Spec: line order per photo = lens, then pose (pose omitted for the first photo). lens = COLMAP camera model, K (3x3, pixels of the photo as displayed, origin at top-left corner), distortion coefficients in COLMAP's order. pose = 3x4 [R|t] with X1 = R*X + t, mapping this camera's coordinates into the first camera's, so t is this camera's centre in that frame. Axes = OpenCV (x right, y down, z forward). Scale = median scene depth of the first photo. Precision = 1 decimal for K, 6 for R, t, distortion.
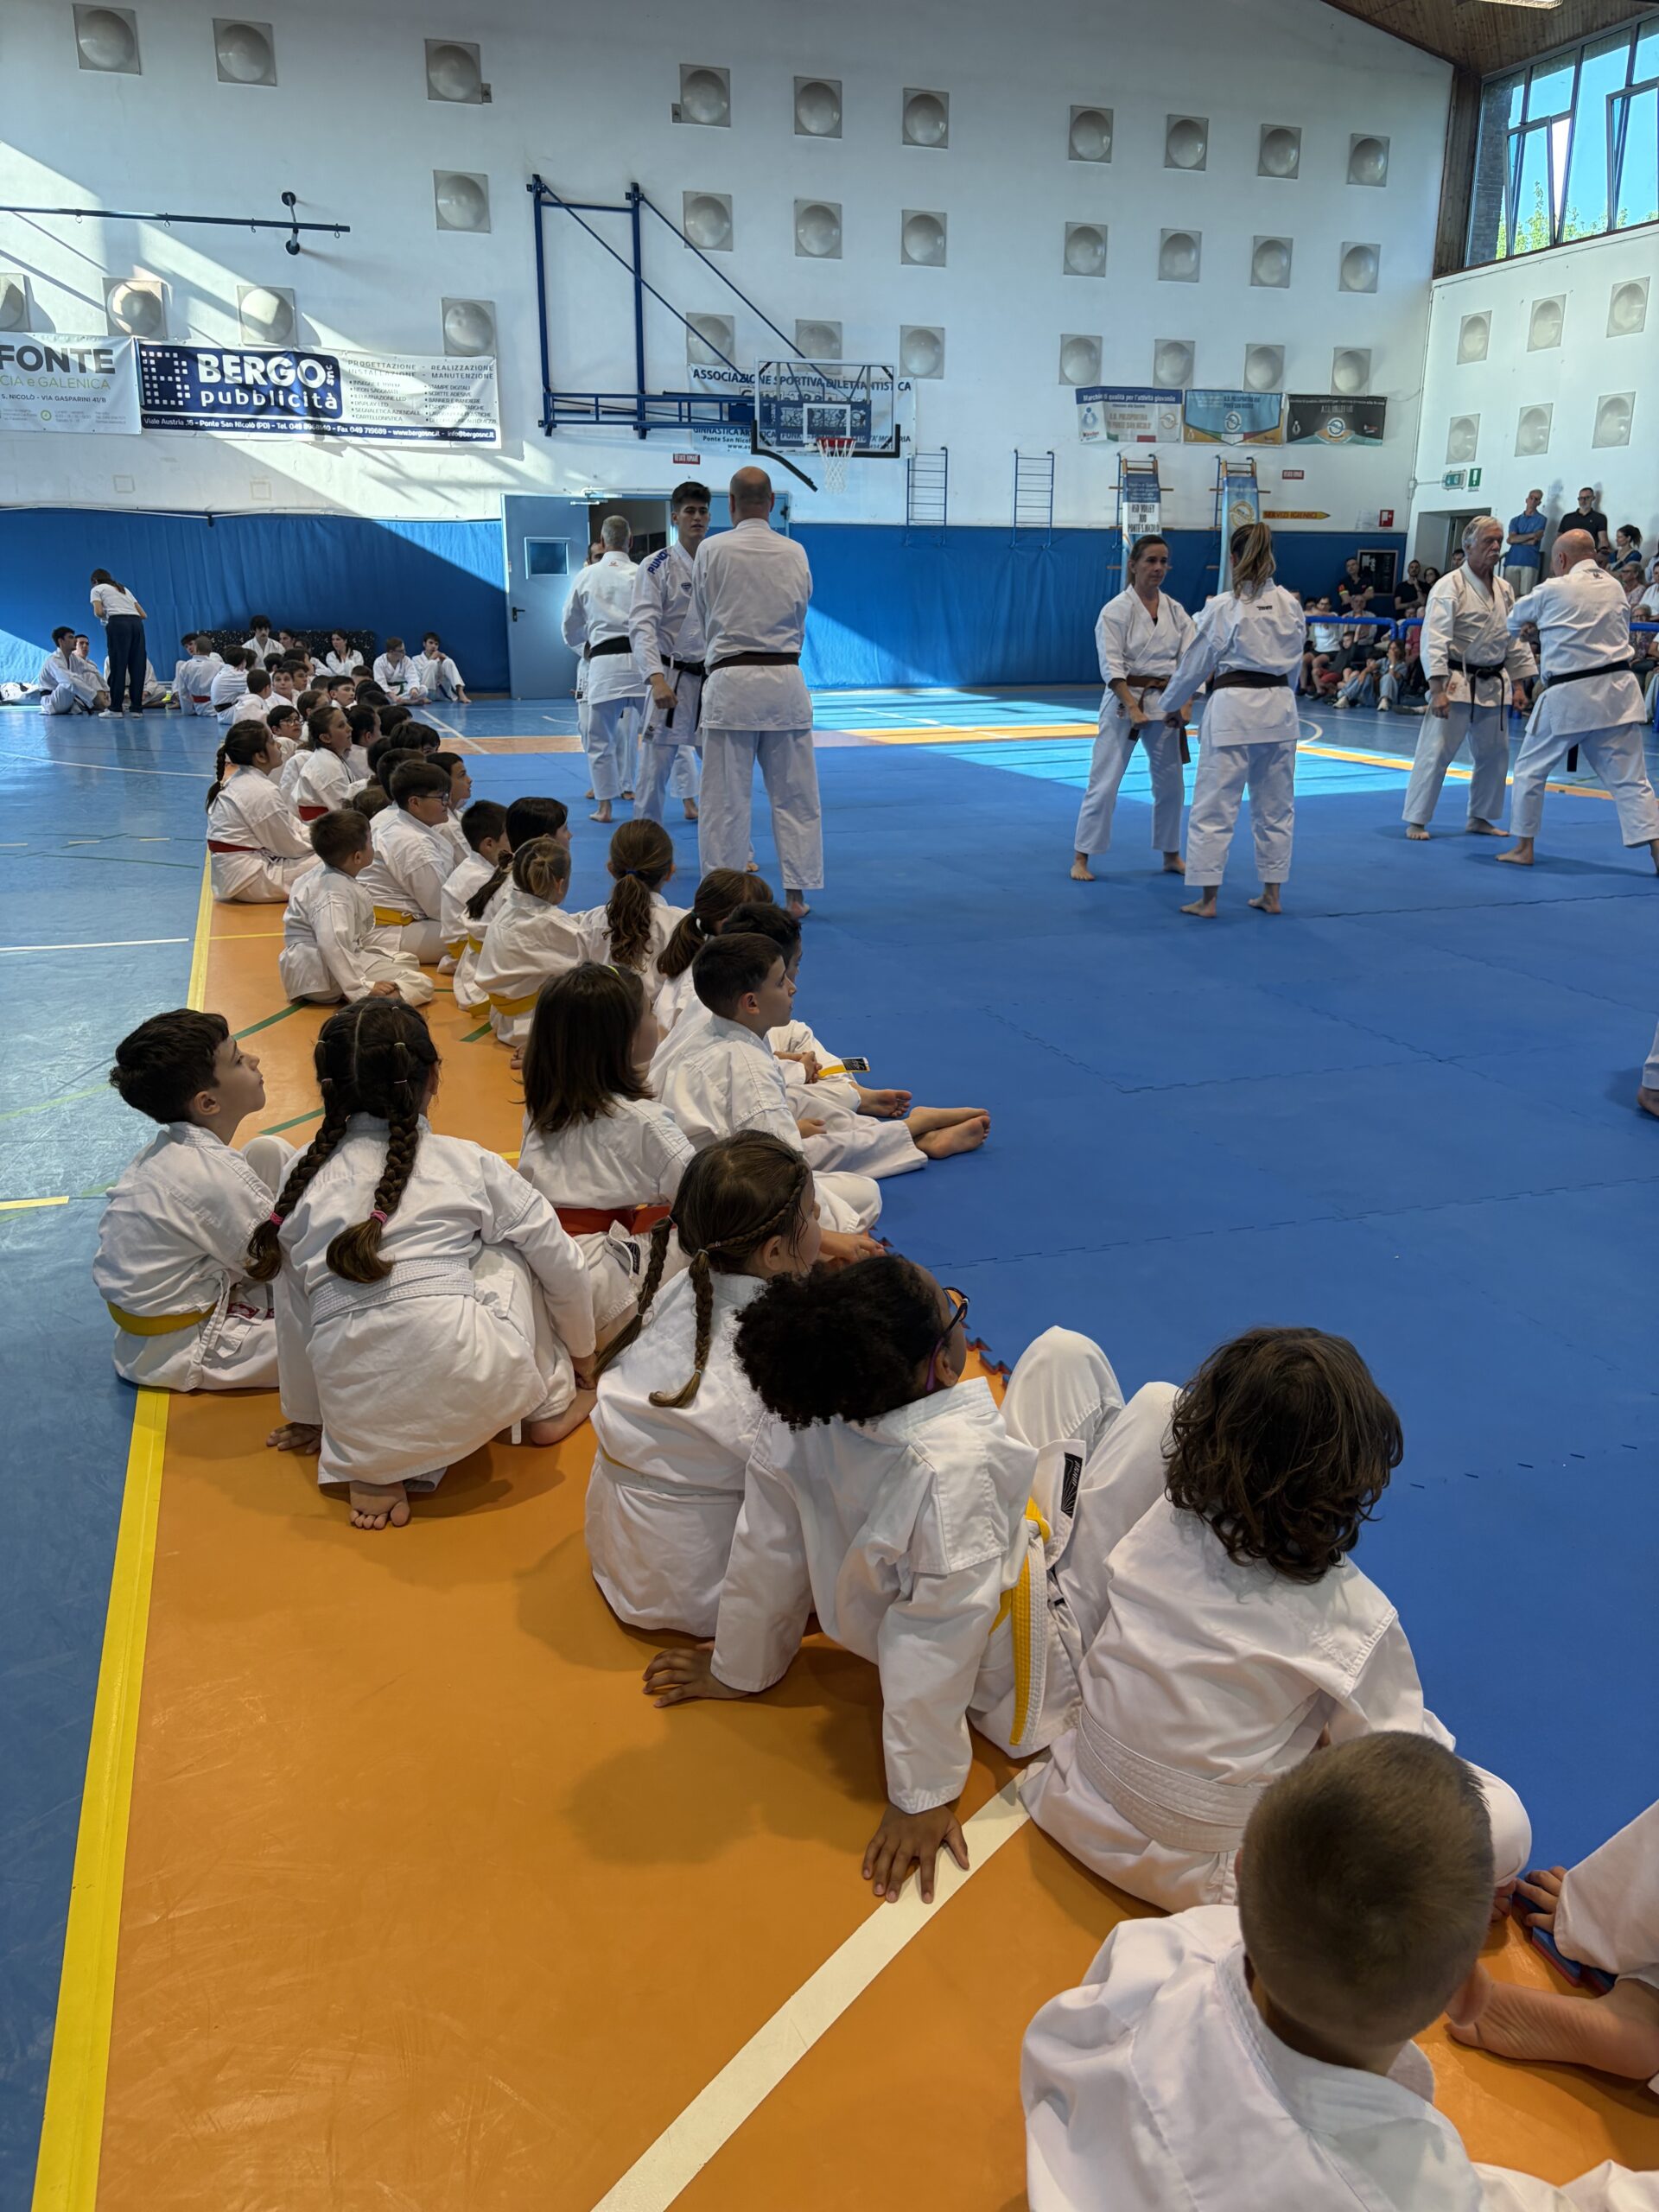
lens RADIAL K [[1666.6, 0, 883.4], [0, 1666.6, 1102.7], [0, 0, 1]] dist [-0.003775, 0.002756]
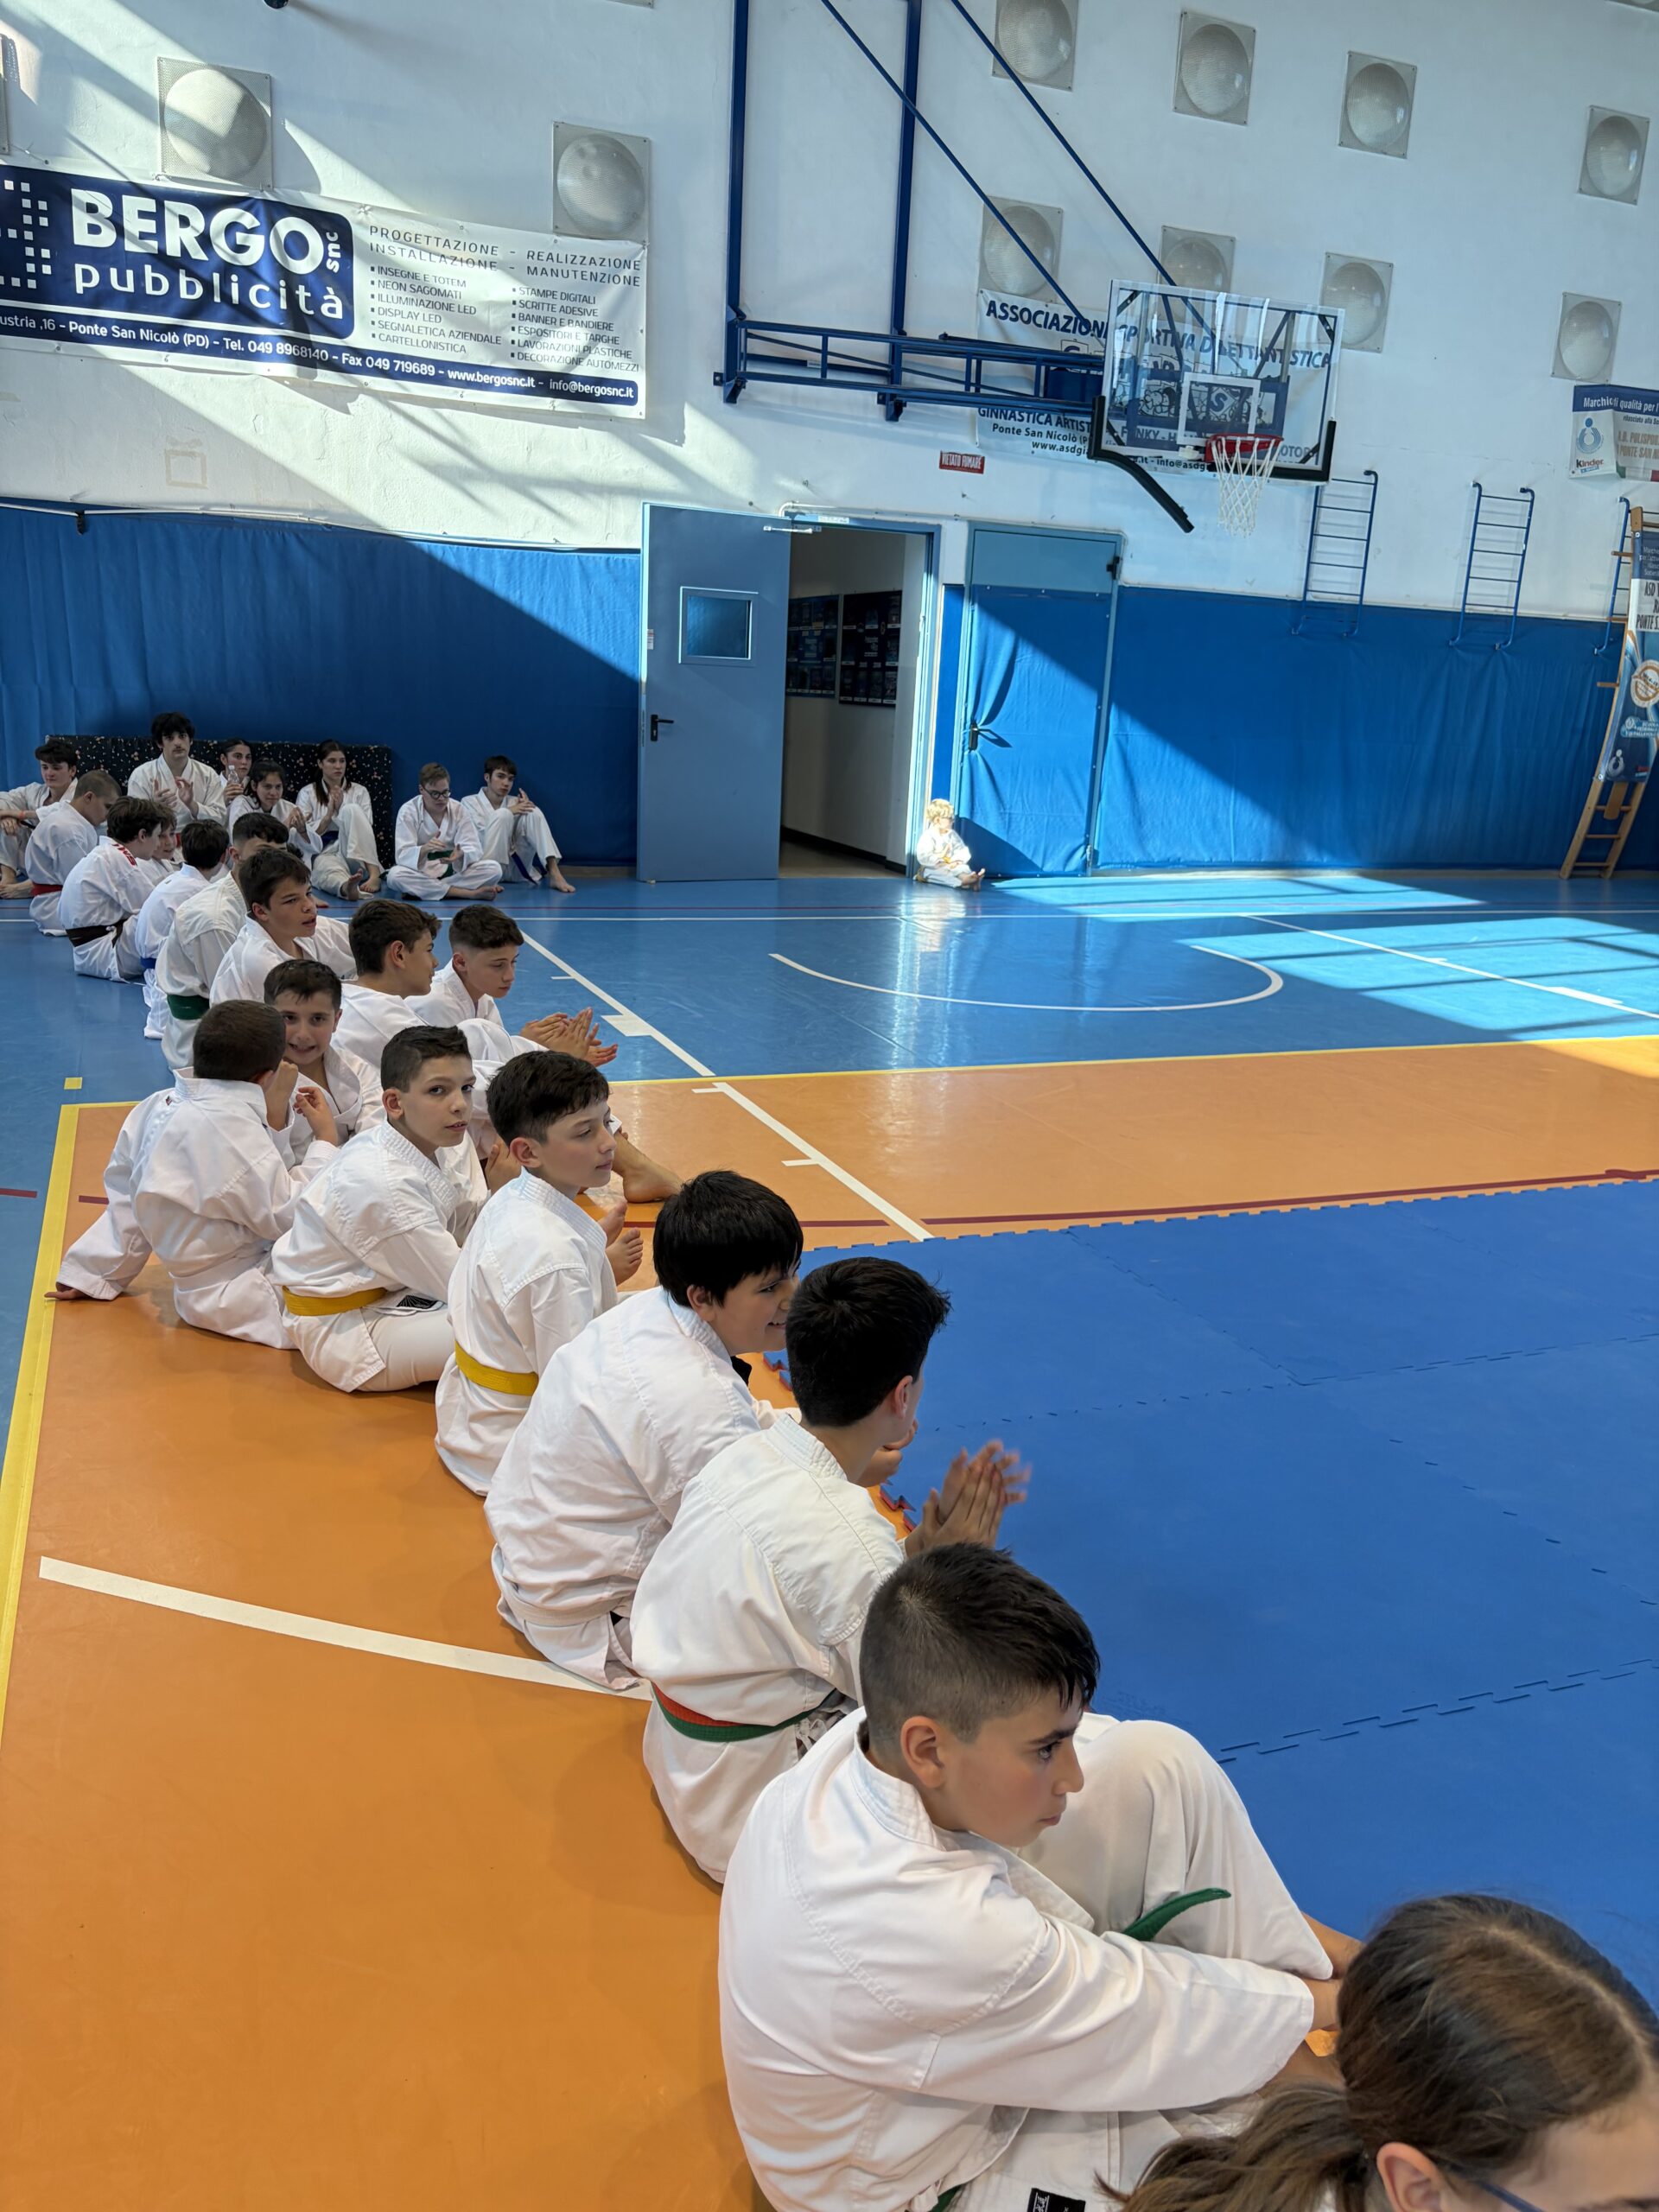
lens RADIAL K [[1661.1, 0, 830.0], [0, 1661.1, 1116.2], [0, 0, 1]] dist [0.045784, -0.053096]
pose [[0.997856, 0.033716, 0.056104, -0.192405], [-0.031852, 0.998921, -0.033793, -0.152590], [-0.057182, 0.031934, 0.997853, 0.466595]]
